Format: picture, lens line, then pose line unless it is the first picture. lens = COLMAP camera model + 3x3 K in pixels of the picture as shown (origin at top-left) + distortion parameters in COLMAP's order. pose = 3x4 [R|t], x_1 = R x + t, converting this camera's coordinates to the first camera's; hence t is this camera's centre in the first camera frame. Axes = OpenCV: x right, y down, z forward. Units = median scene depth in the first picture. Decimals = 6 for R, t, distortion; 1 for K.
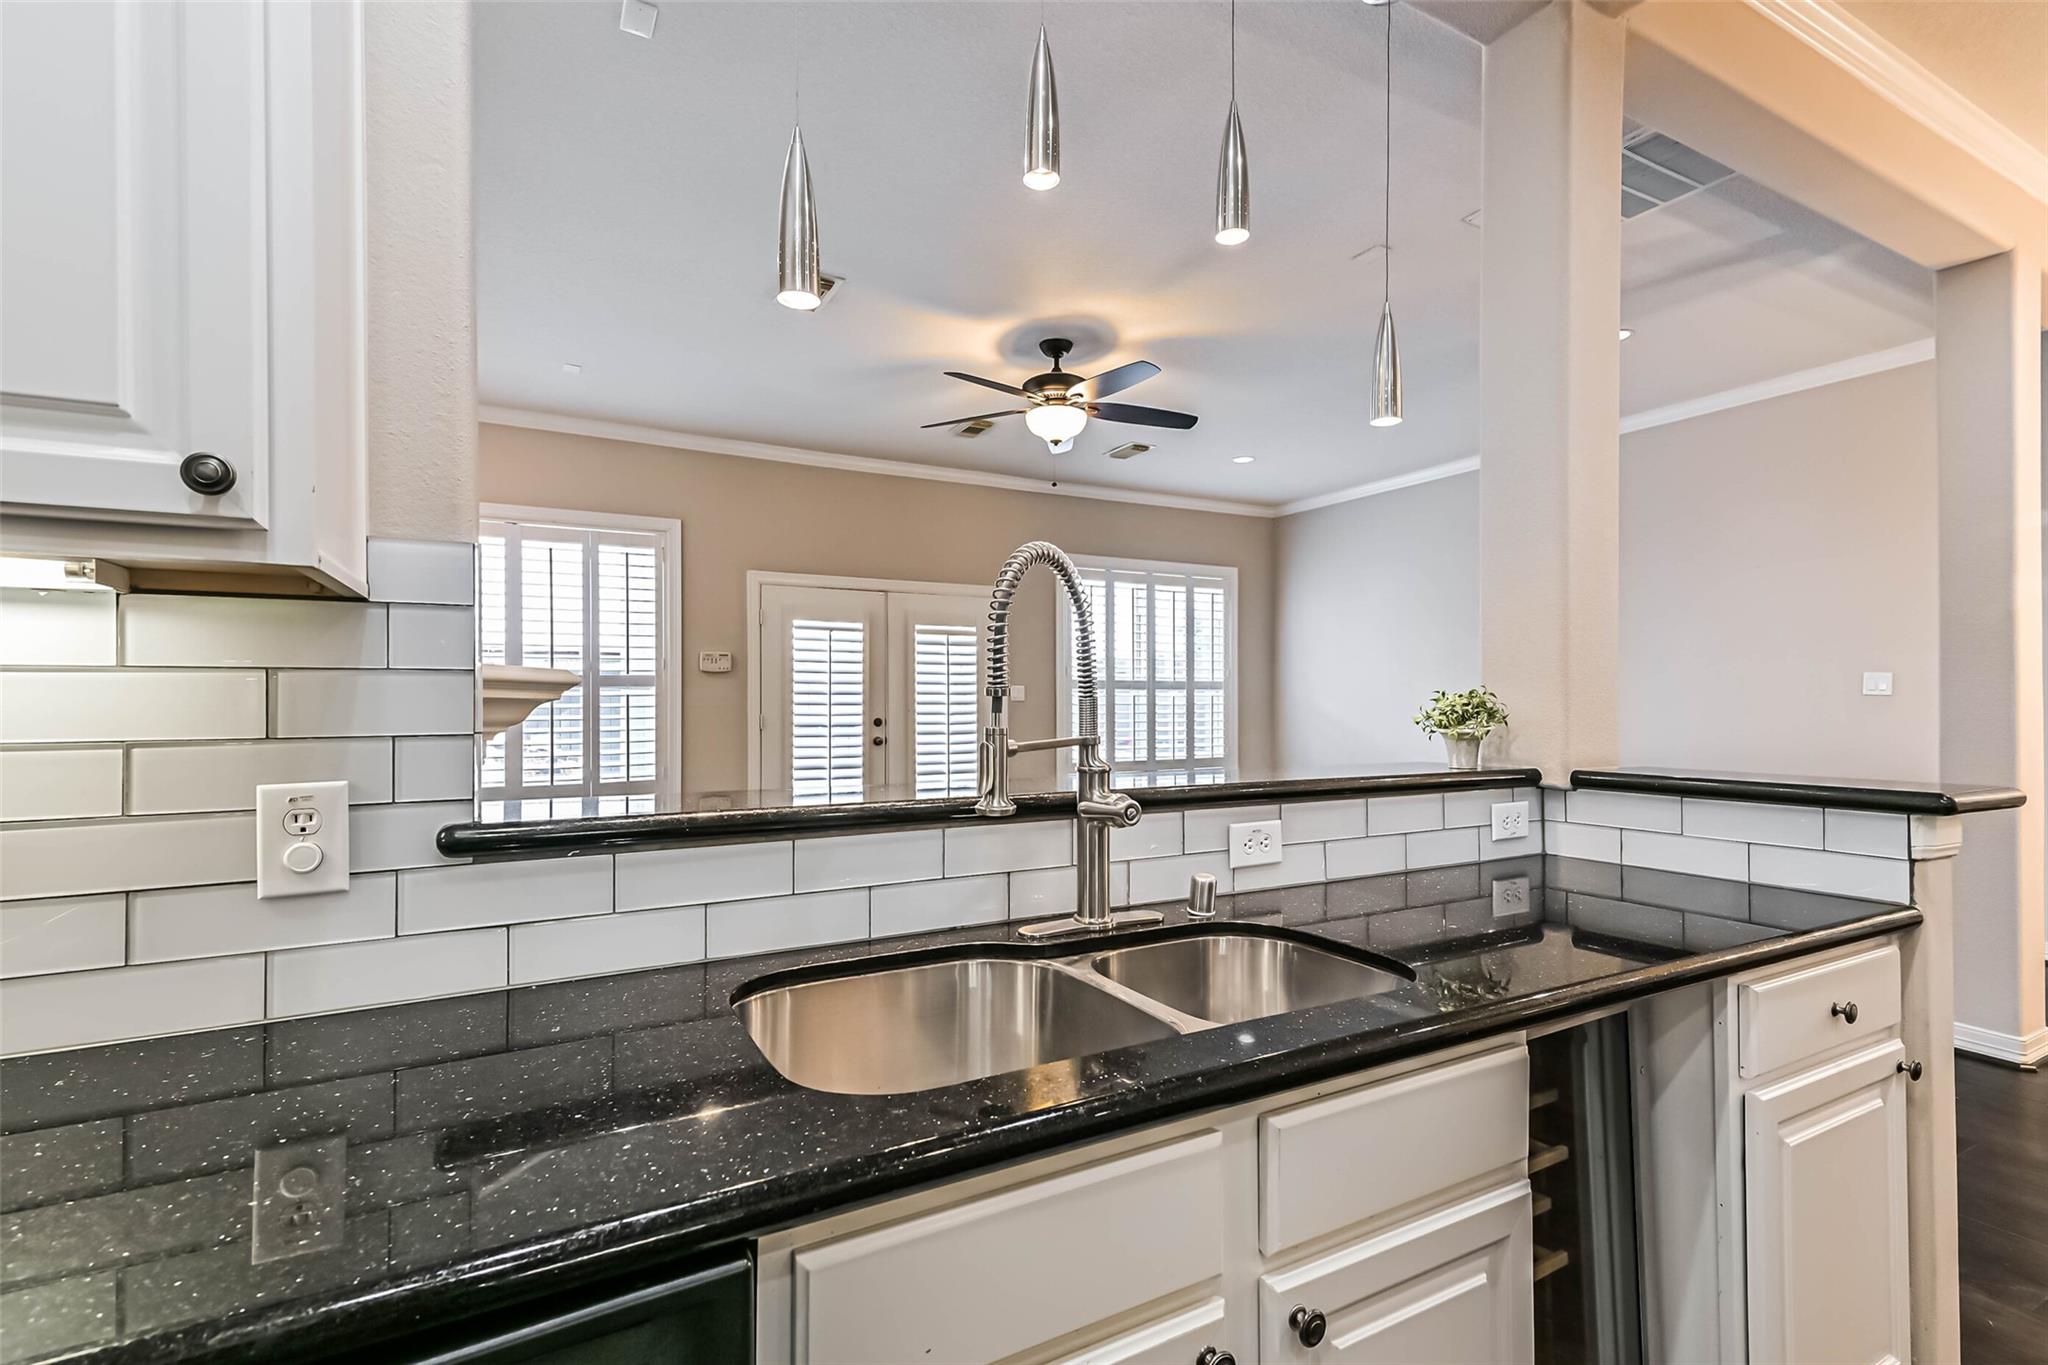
lens RADIAL K [[940.9, 0, 1026.0], [0, 940.9, 685.3], [0, 0, 1]] dist [0.017459, -0.000281]
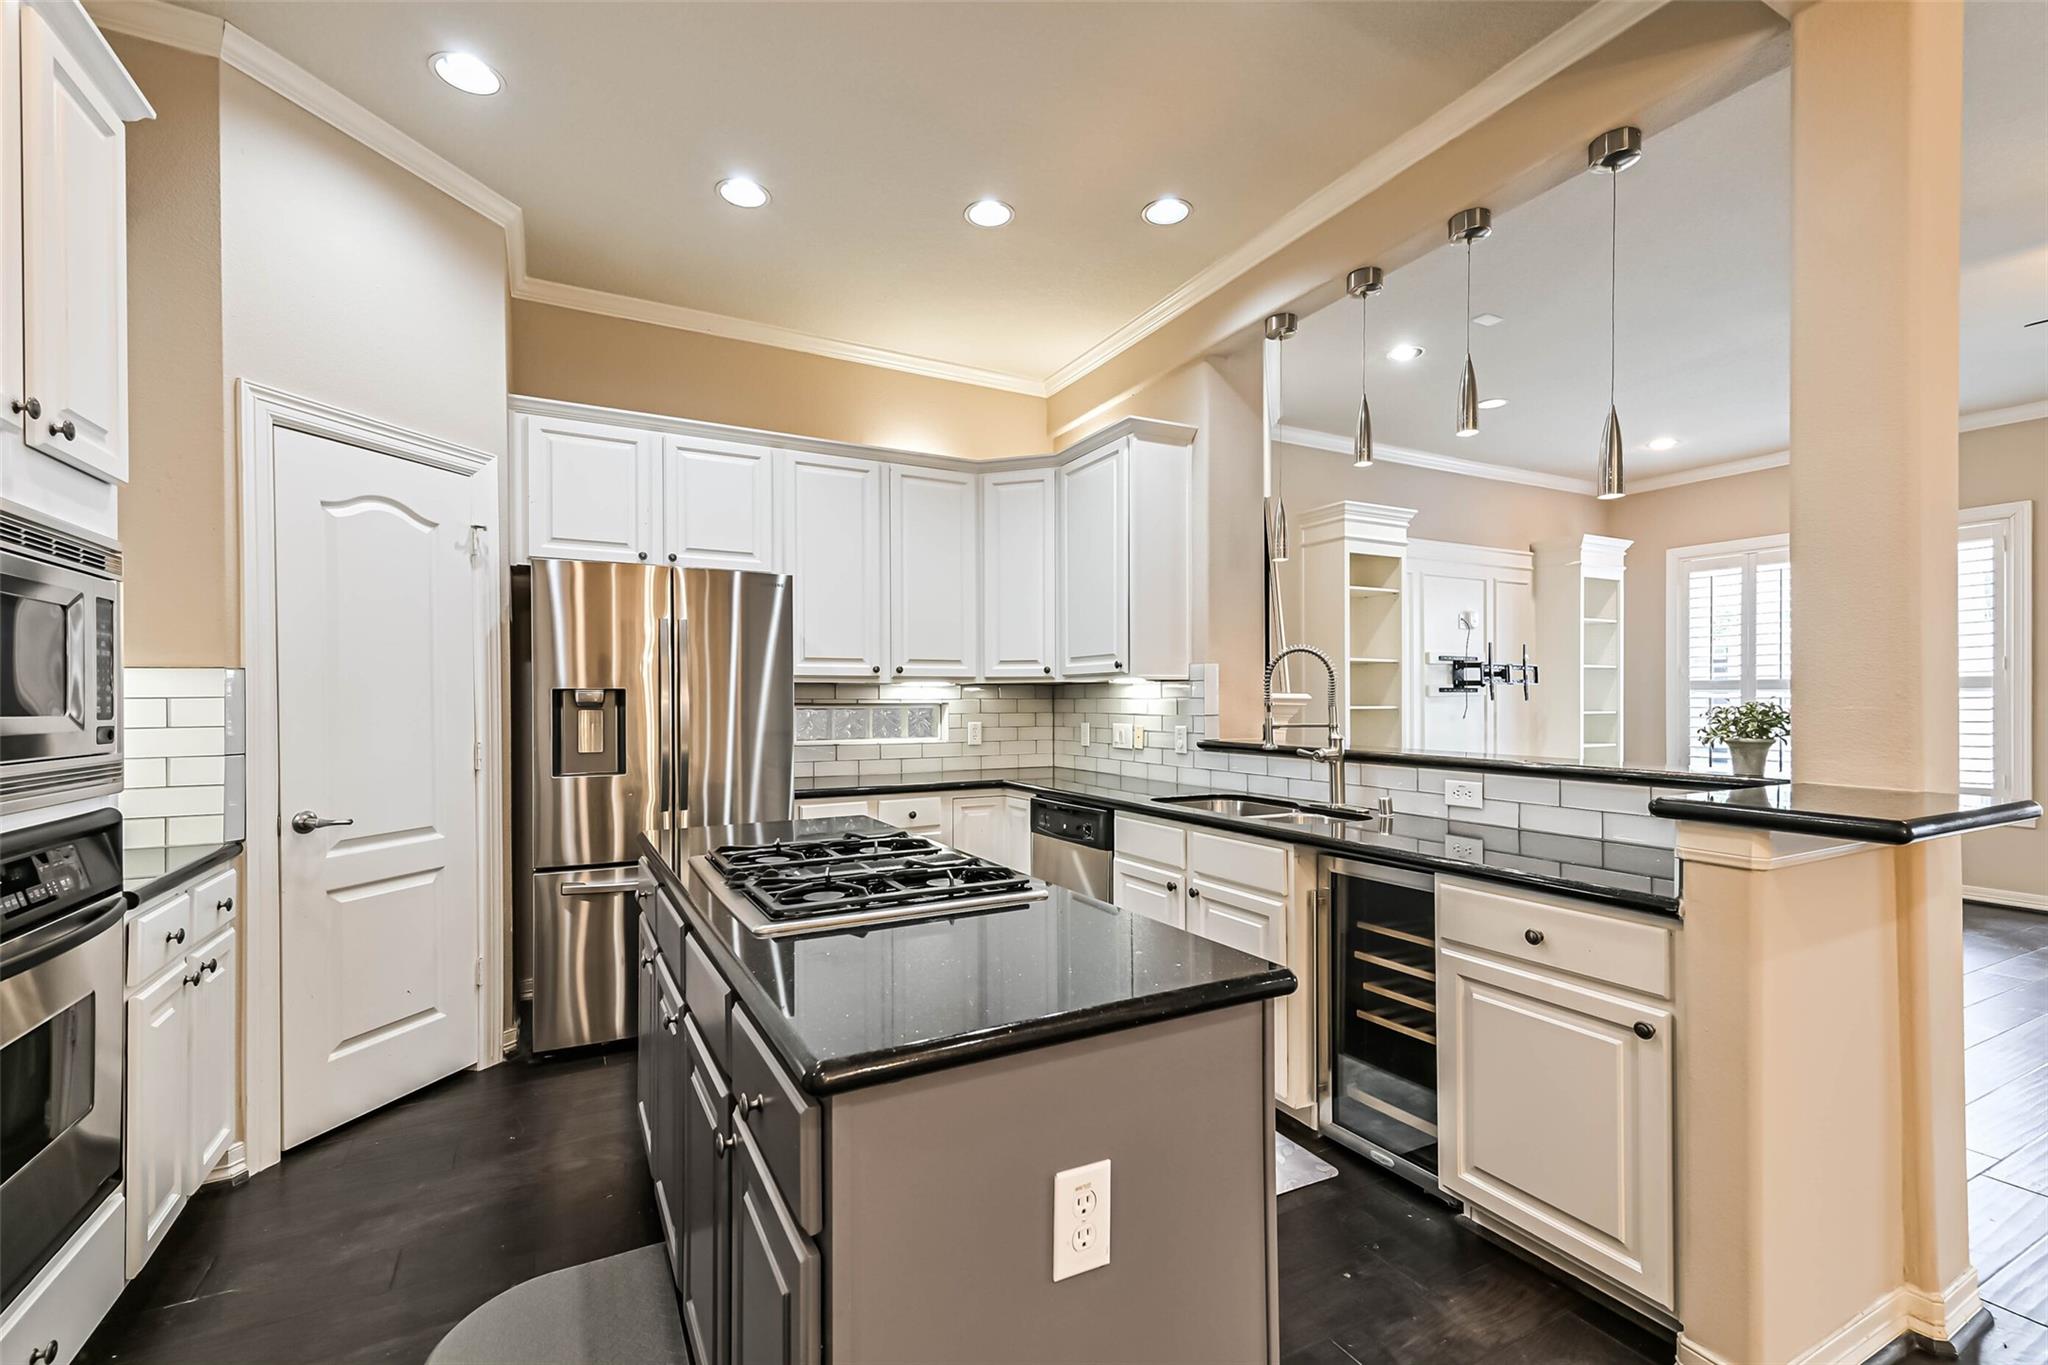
lens RADIAL K [[895.8, 0, 1034.2], [0, 895.8, 692.0], [0, 0, 1]] dist [0.018953, 0.000447]
pose [[-0.008849, -0.006801, -0.999938, 0.564478], [0.016769, 0.999835, -0.006949, -0.005026], [0.999820, -0.016829, -0.008733, 0.074137]]
